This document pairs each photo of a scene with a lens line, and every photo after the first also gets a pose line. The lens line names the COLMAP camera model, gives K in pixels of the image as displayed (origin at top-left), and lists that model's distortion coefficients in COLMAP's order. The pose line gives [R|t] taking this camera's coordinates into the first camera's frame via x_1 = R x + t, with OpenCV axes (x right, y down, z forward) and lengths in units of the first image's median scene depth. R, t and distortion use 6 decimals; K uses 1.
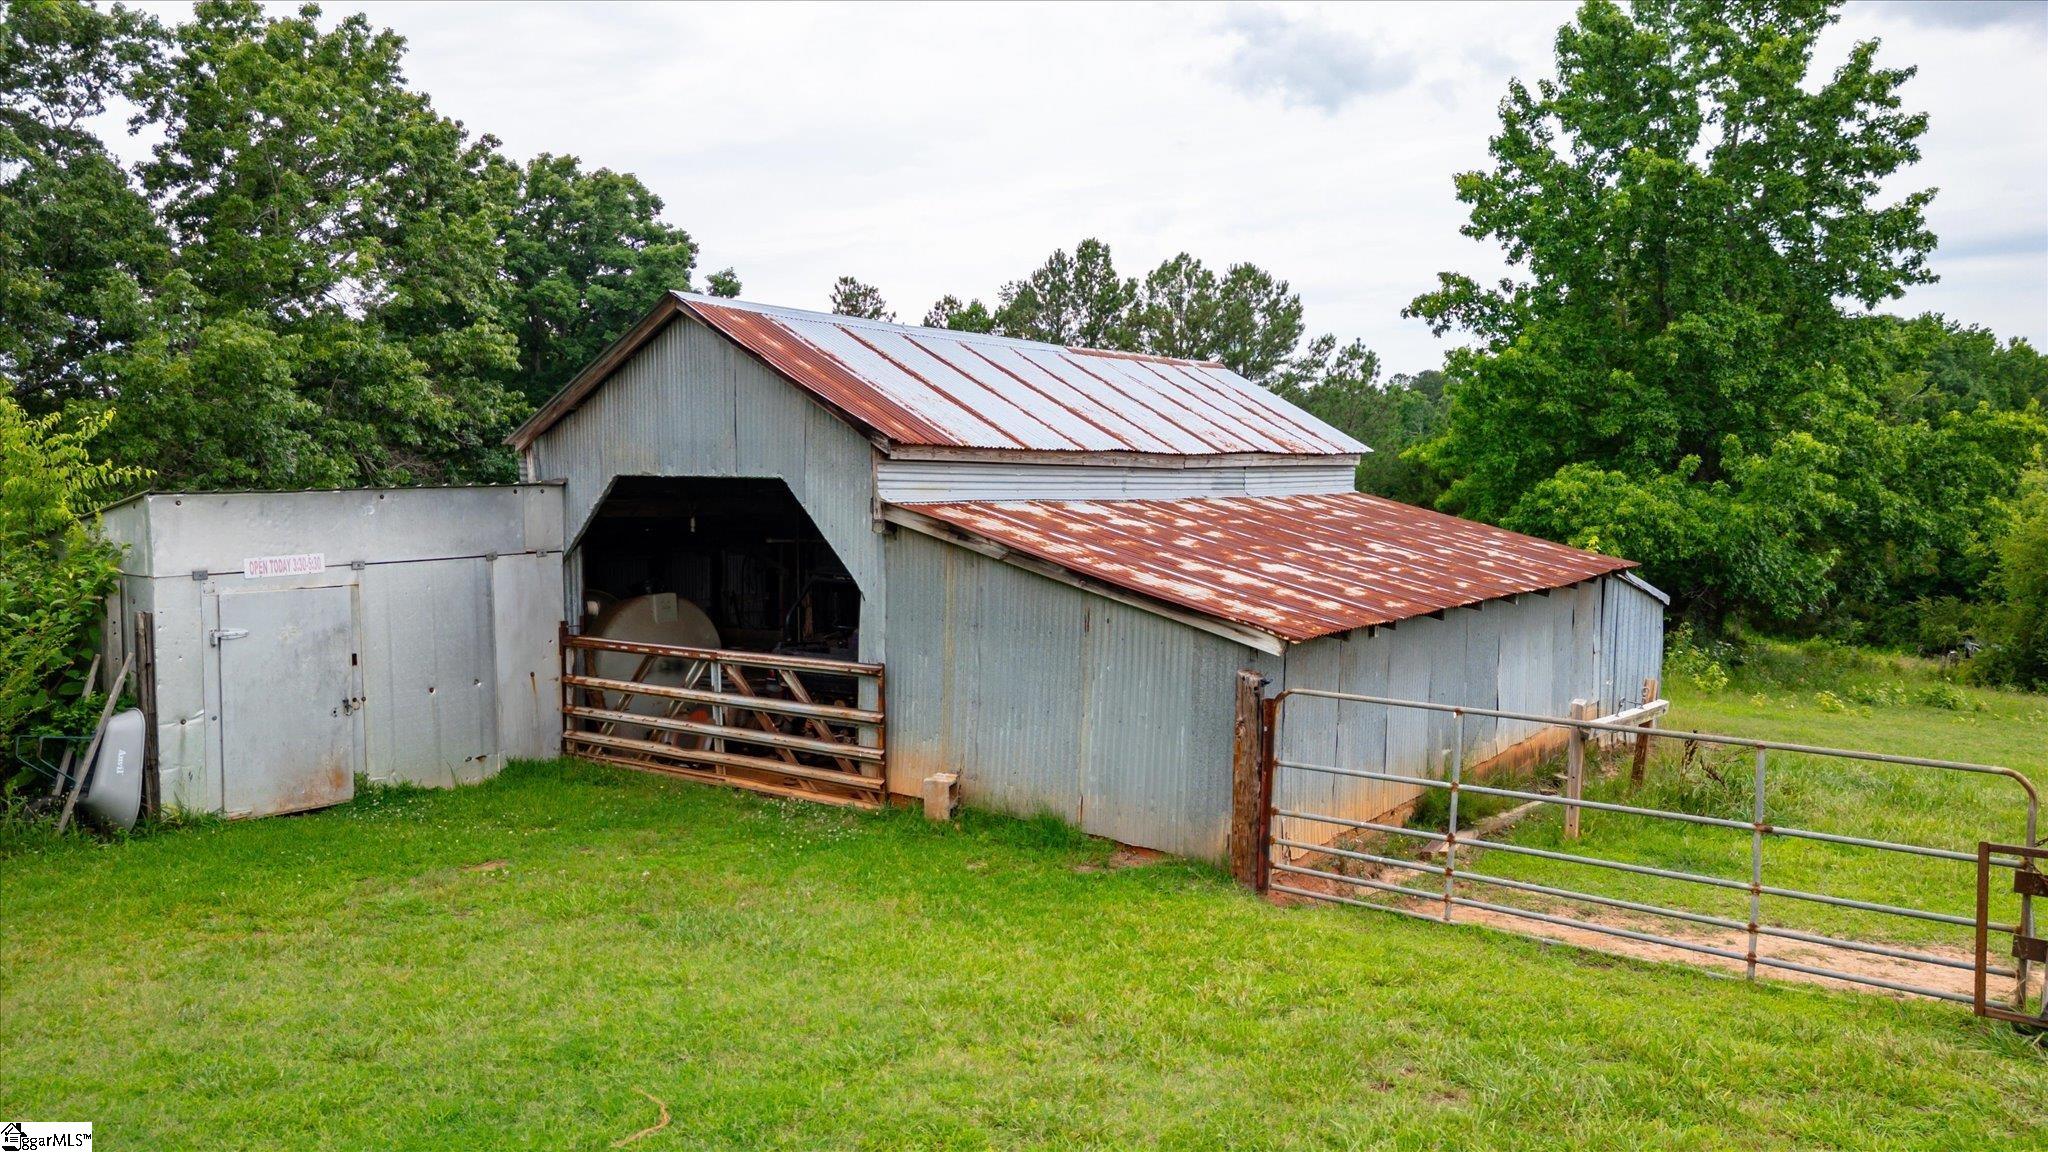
lens RADIAL K [[1428.5, 0, 1024.0], [0, 1428.5, 576.0], [0, 0, 1]] dist [0.076434, -0.063862]
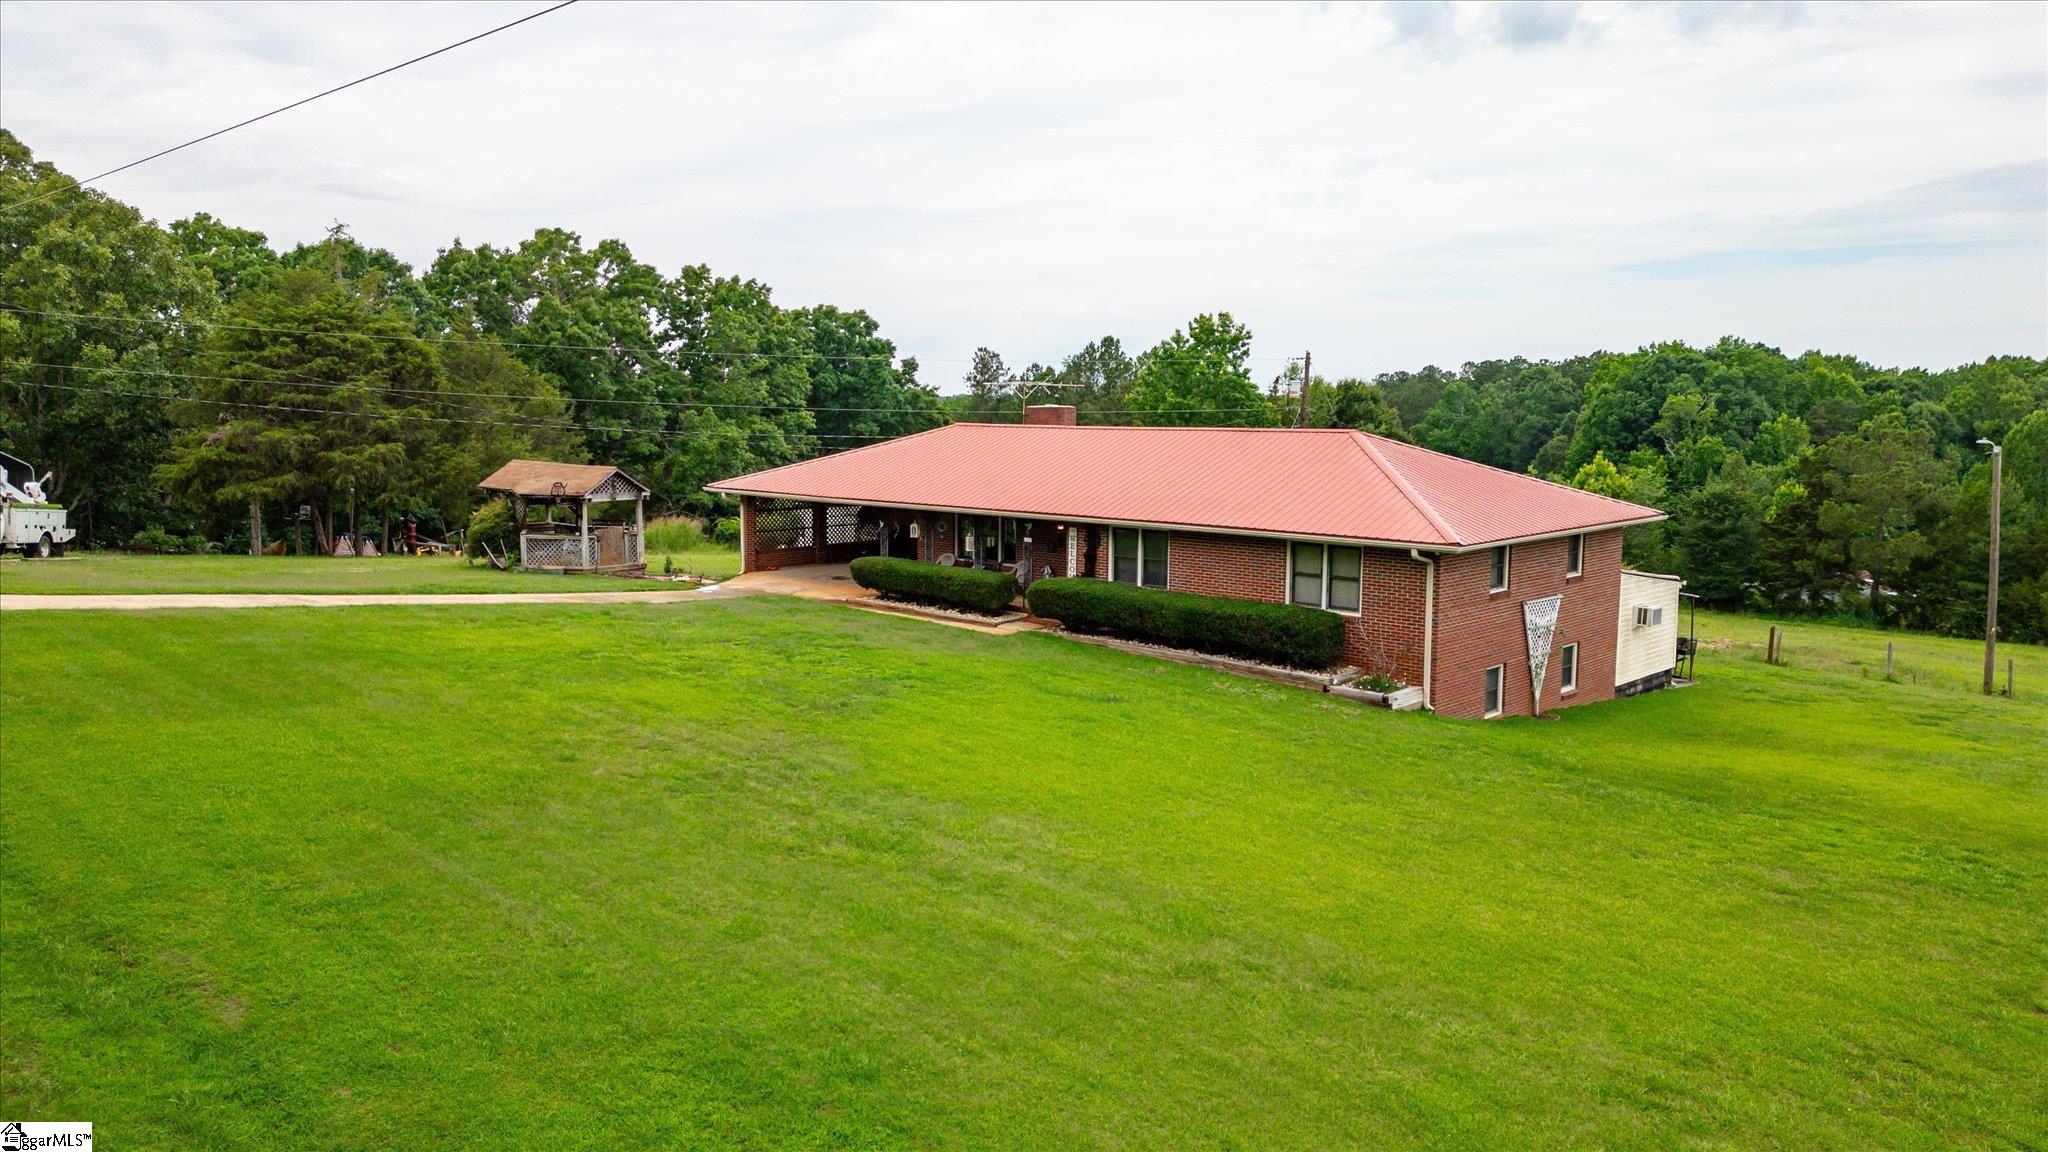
lens RADIAL K [[1428.5, 0, 1024.0], [0, 1428.5, 576.0], [0, 0, 1]] dist [0.076434, -0.063862]
pose [[0.989180, 0.017598, -0.145646, 0.225913], [-0.012348, 0.999244, 0.036875, 0.002227], [0.146184, -0.034677, 0.988649, -0.873208]]
